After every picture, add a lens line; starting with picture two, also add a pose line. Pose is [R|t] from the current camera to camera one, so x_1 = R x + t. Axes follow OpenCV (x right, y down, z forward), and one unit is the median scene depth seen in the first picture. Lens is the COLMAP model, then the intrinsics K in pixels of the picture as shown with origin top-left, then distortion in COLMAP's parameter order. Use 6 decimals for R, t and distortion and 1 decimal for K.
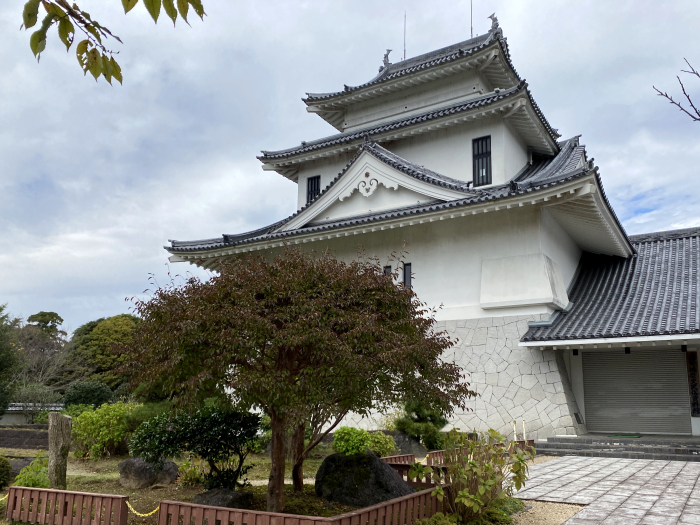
lens RADIAL K [[577.5, 0, 386.2], [0, 577.5, 295.1], [0, 0, 1]] dist [-0.006409, -0.005825]
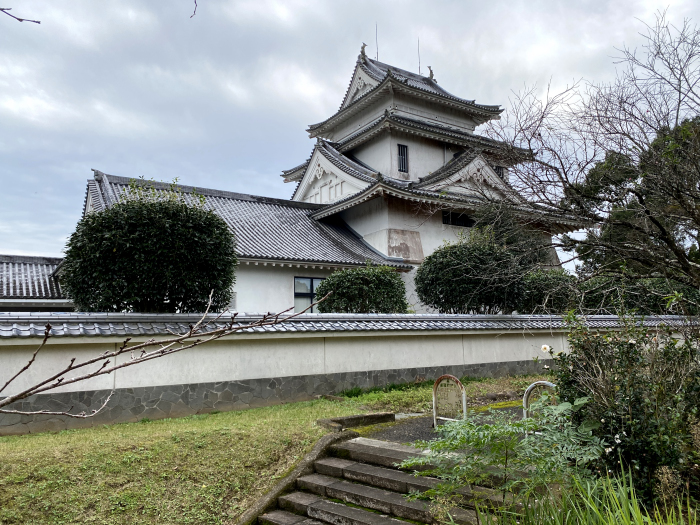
lens RADIAL K [[524.4, 0, 350.0], [0, 524.4, 262.5], [0, 0, 1]] dist [-0.008809, -0.002812]
pose [[0.462430, 0.118978, 0.878637, -1.308115], [-0.155075, 0.986535, -0.051972, 0.143611], [-0.872989, -0.112221, 0.474654, 0.606274]]
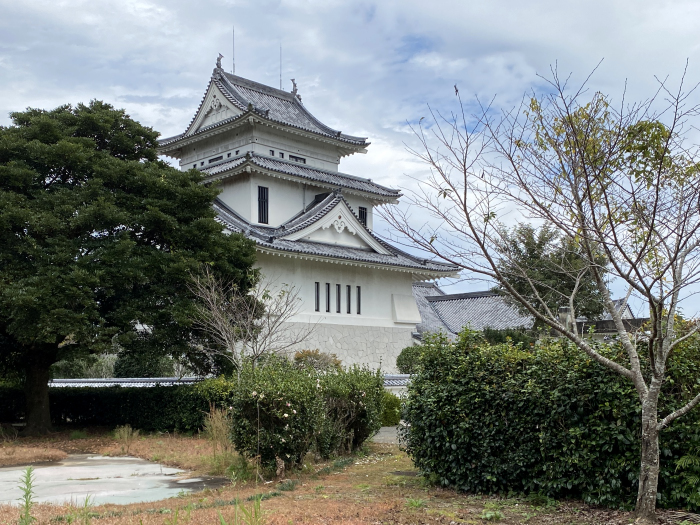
lens RADIAL K [[868.4, 0, 350.0], [0, 868.4, 262.5], [0, 0, 1]] dist [0.012298, 0.002993]
pose [[0.232573, 0.126589, 0.964306, -2.036877], [-0.176315, 0.980552, -0.086198, 0.080499], [-0.956464, -0.149974, 0.250369, 0.409158]]
